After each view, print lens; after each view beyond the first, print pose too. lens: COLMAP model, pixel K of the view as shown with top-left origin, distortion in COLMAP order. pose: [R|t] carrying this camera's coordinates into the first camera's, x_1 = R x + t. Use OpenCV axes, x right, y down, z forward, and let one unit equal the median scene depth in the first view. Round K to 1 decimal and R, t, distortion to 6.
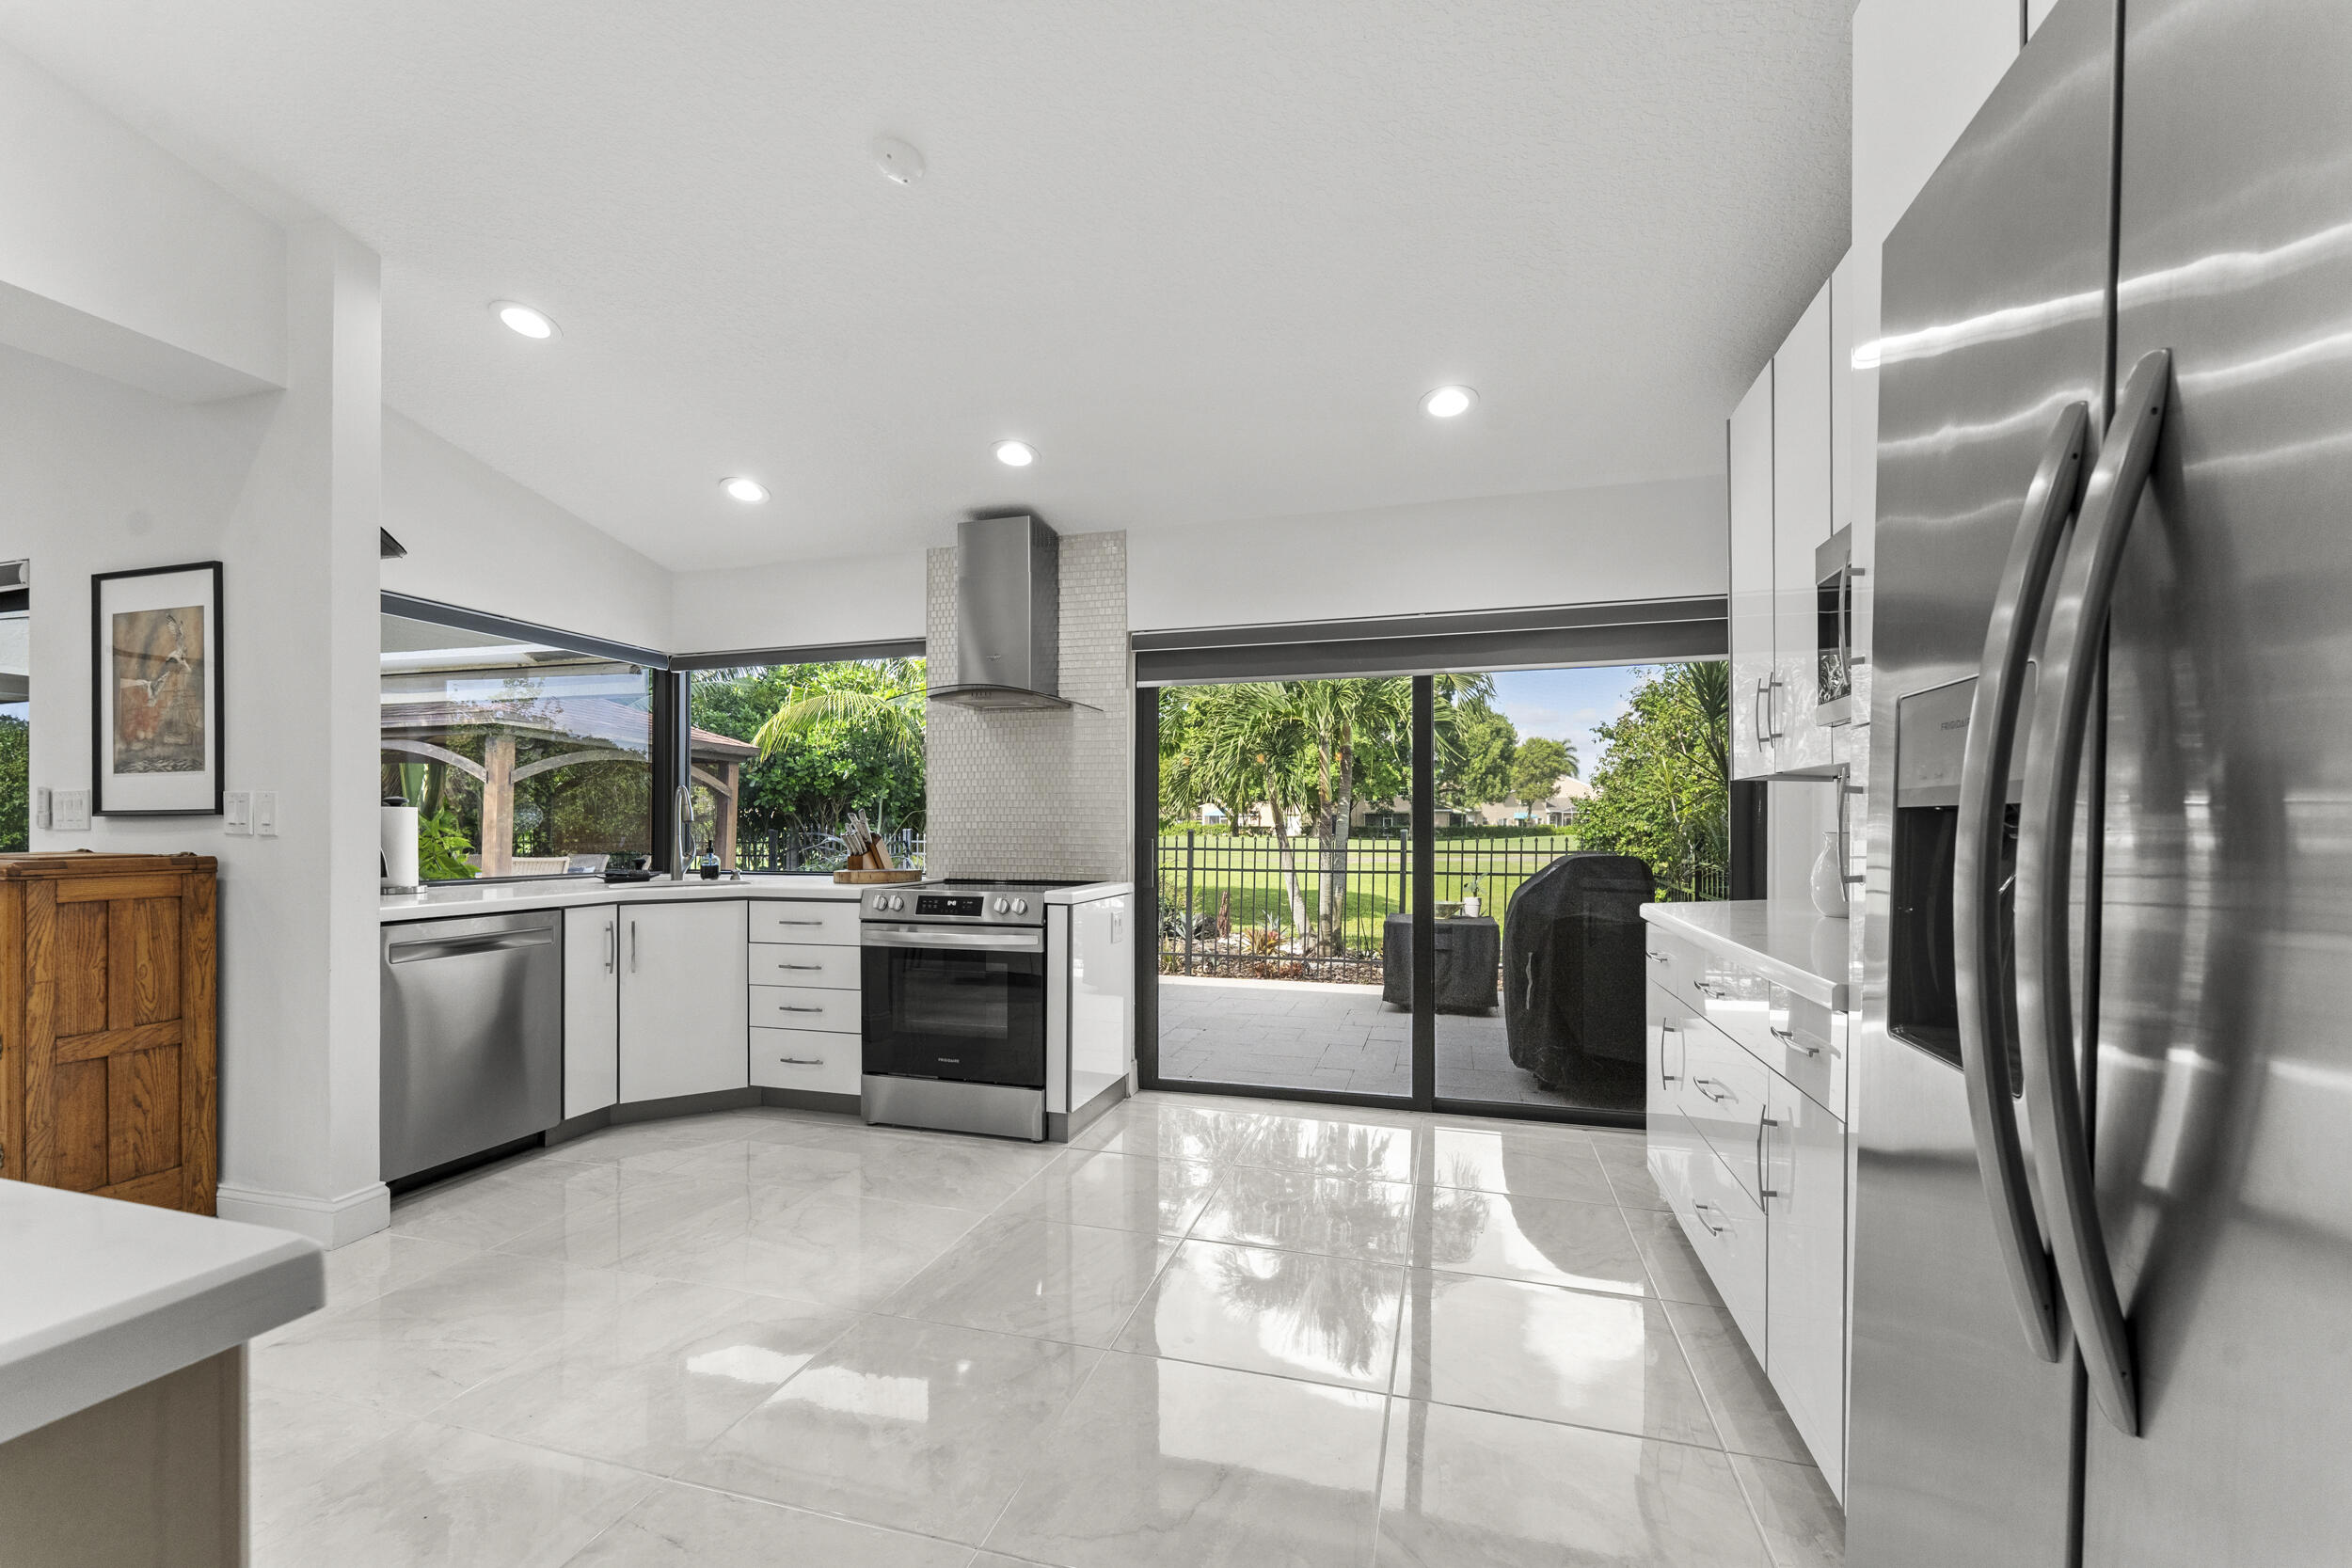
lens RADIAL K [[946.1, 0, 1175.8], [0, 946.1, 822.4], [0, 0, 1]] dist [0.000193, -0.000095]
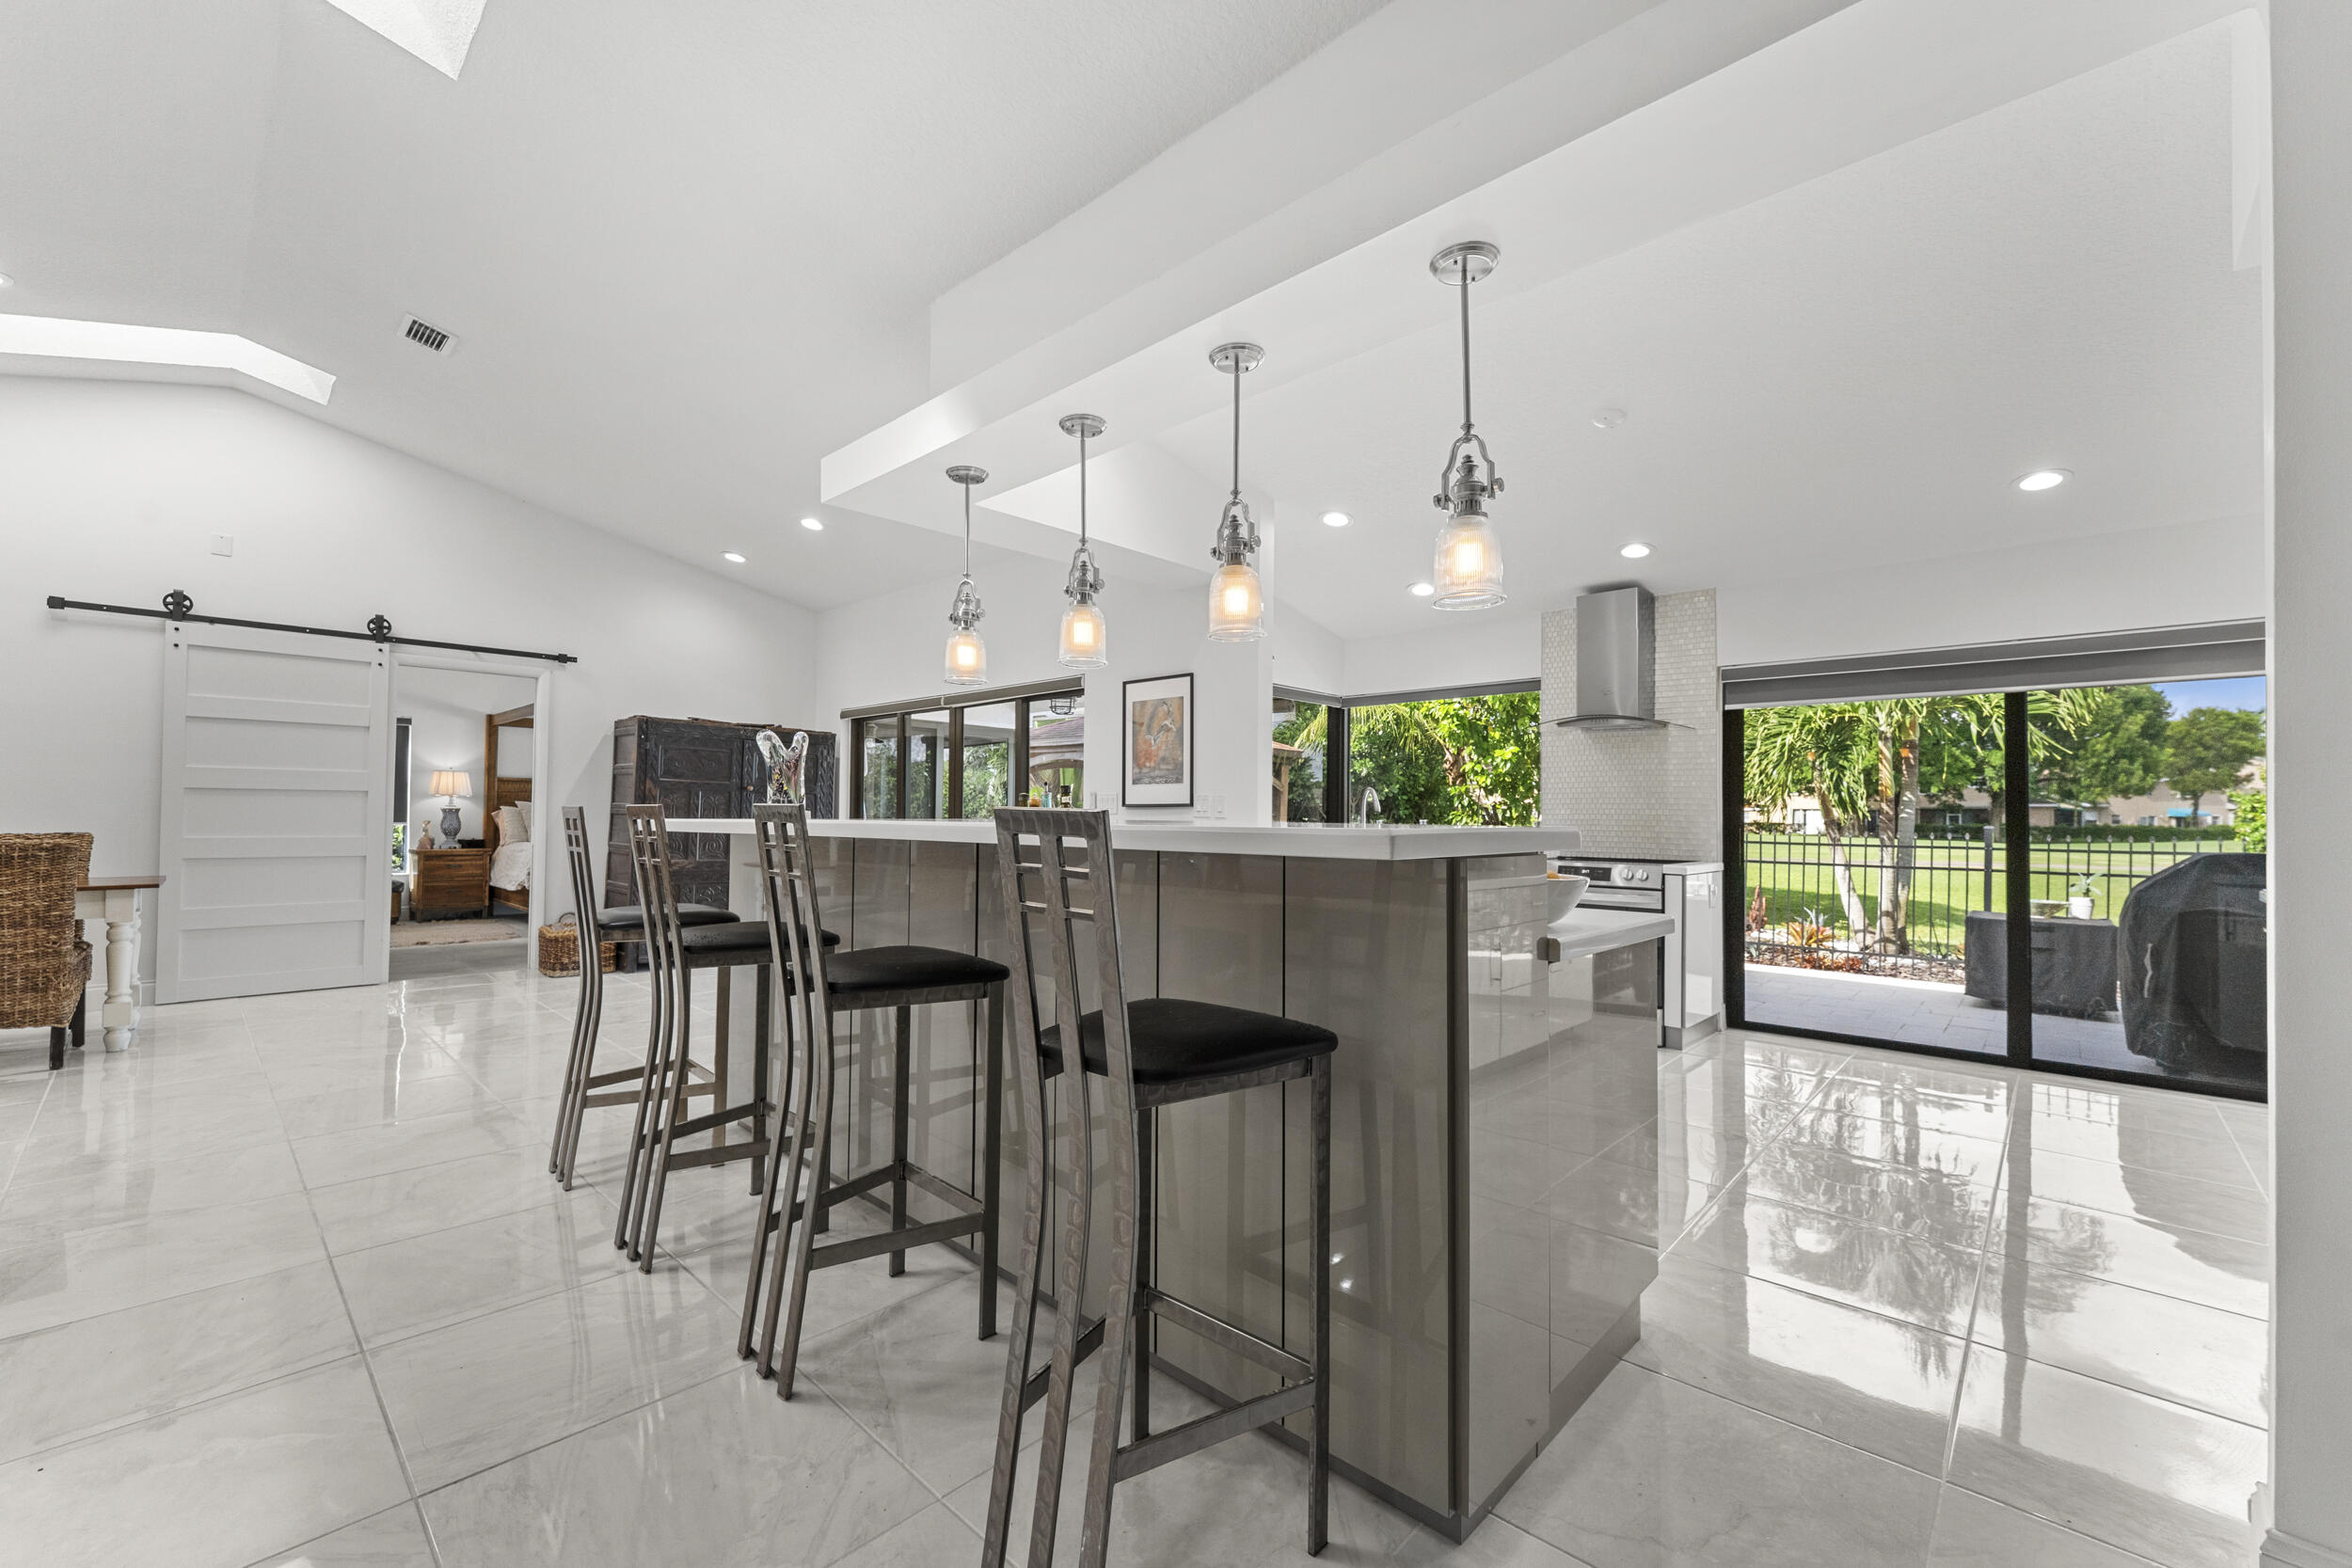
lens RADIAL K [[941.1, 0, 1176.6], [0, 941.1, 794.4], [0, 0, 1]] dist [-0.000421, 0.000027]
pose [[0.891756, -0.000662, -0.452515, -0.070845], [-0.009144, 0.999768, -0.019481, 0.001597], [0.452423, 0.021510, 0.891544, -0.258067]]
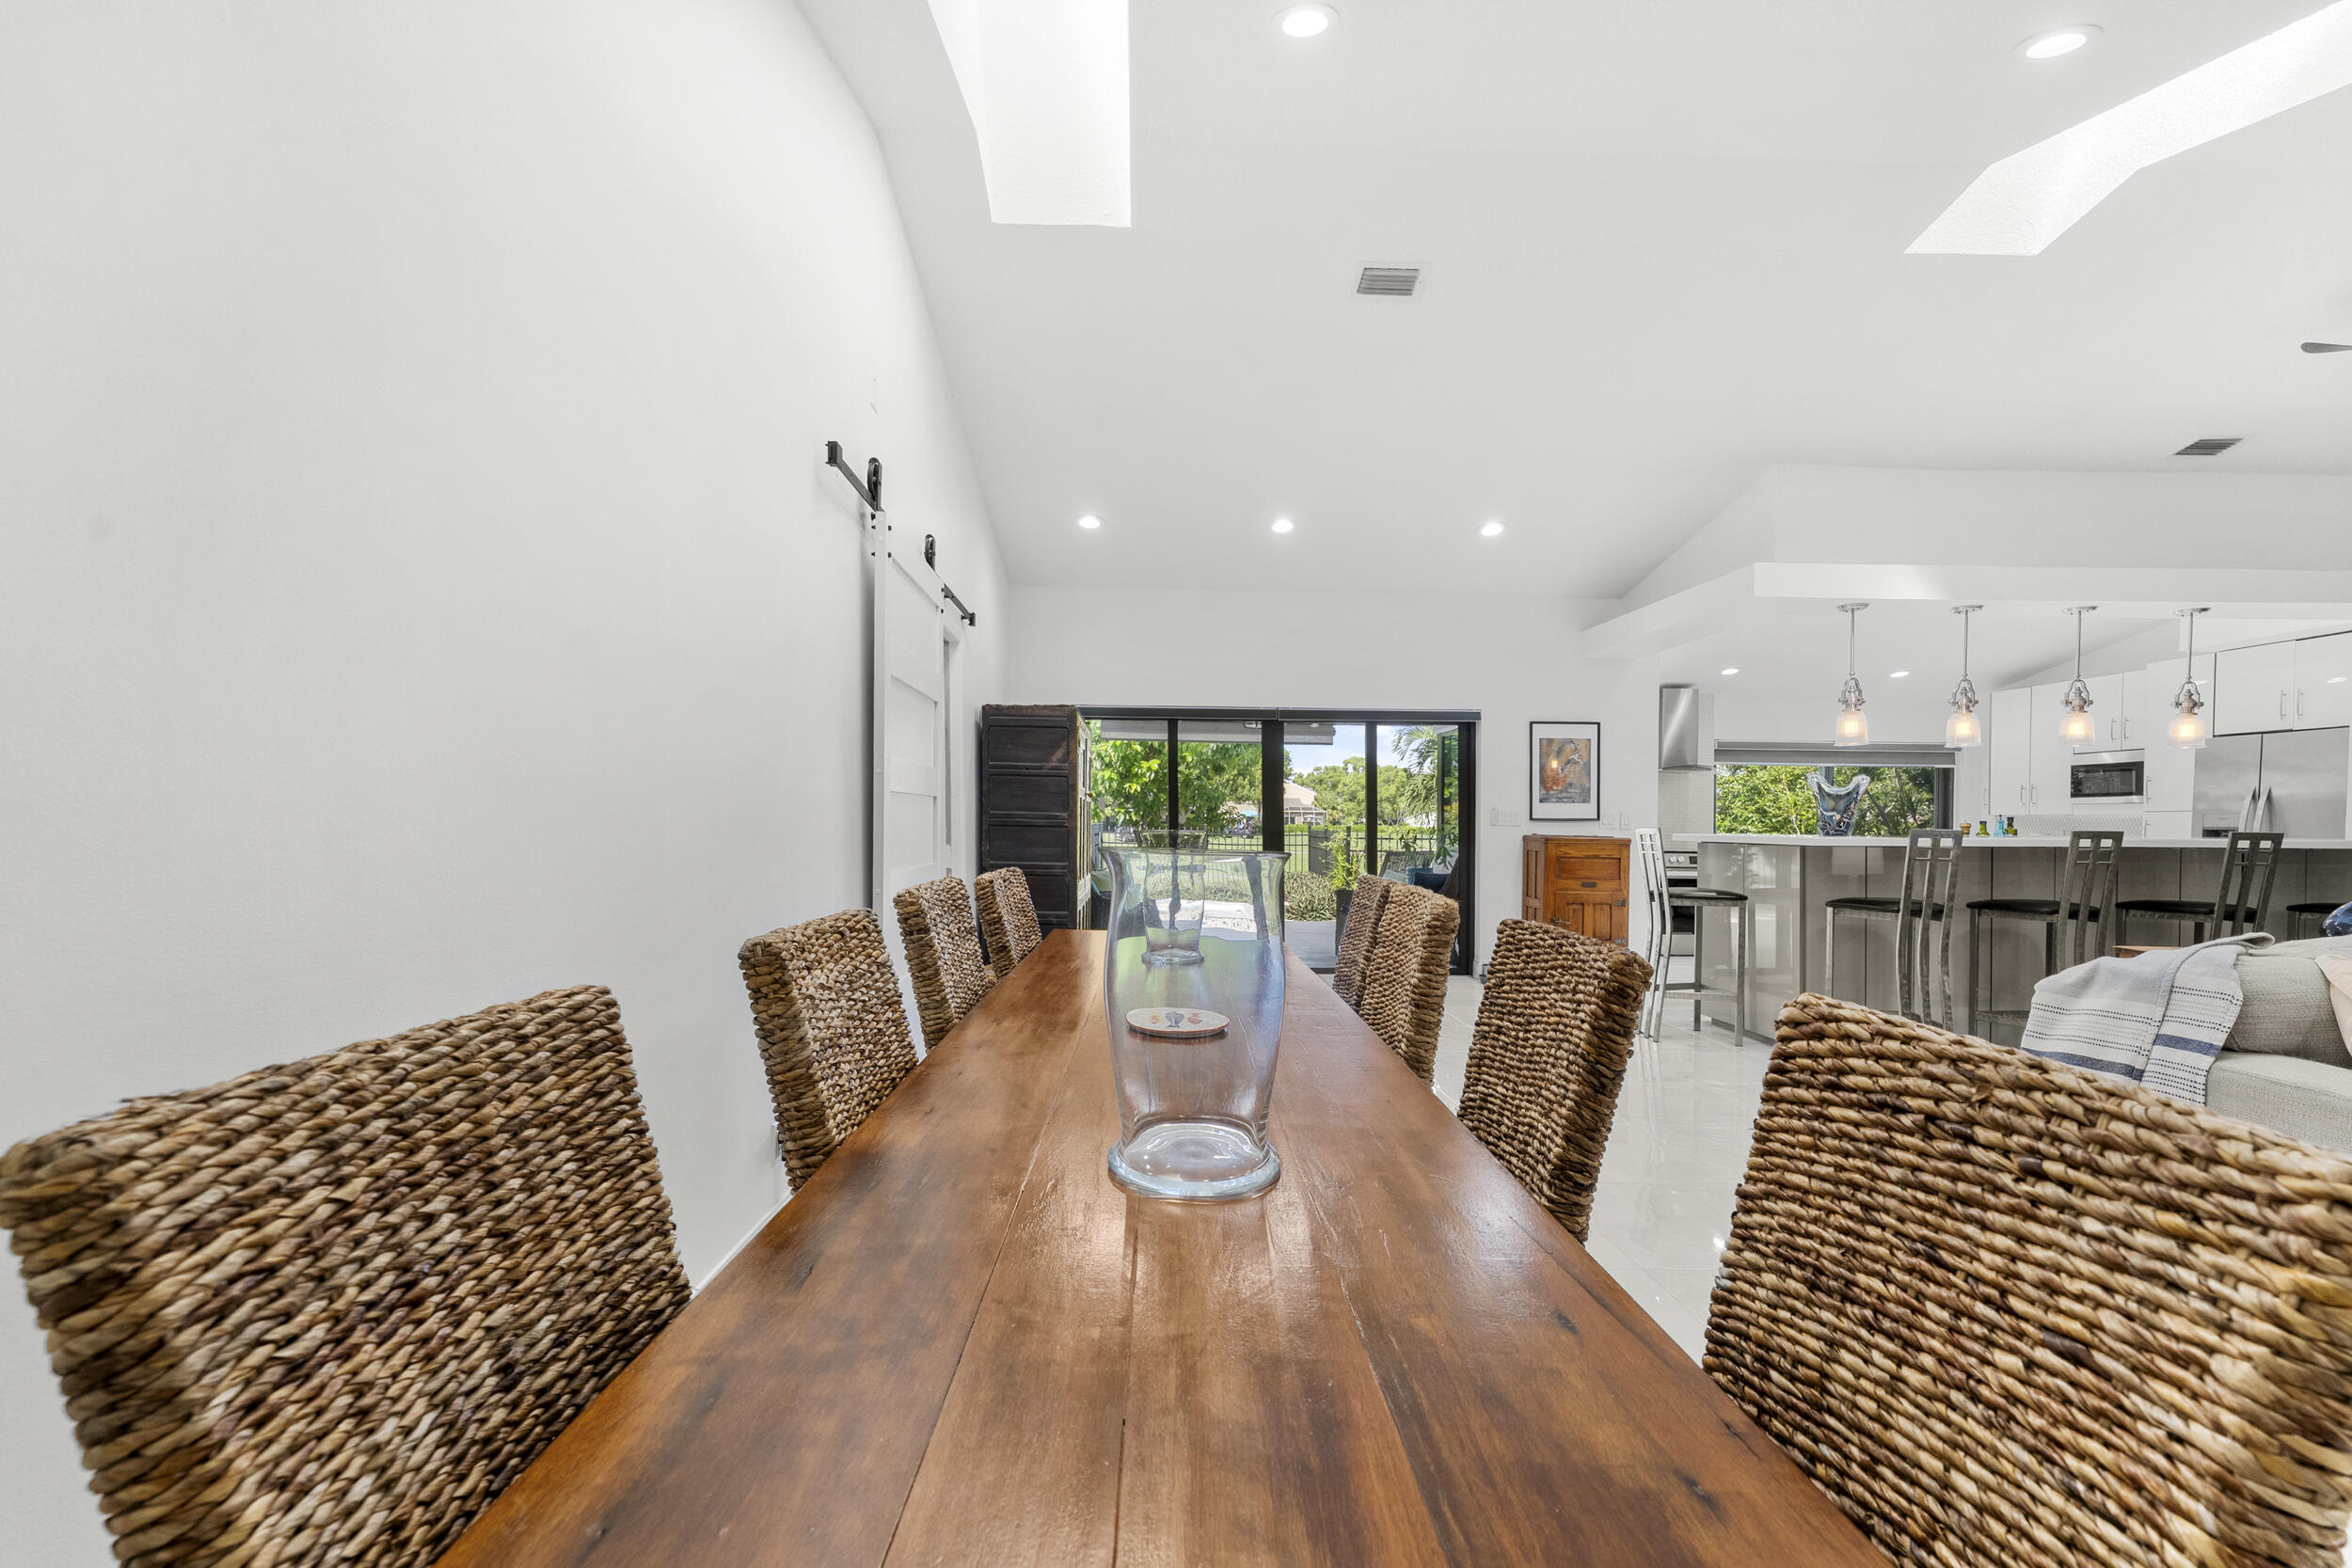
lens RADIAL K [[946.1, 0, 1175.8], [0, 946.1, 822.4], [0, 0, 1]] dist [0.000193, -0.000095]
pose [[0.954594, 0.002541, 0.297900, -1.079728], [-0.005471, 0.999945, 0.009002, -0.007400], [-0.297861, -0.010223, 0.954555, -0.416276]]
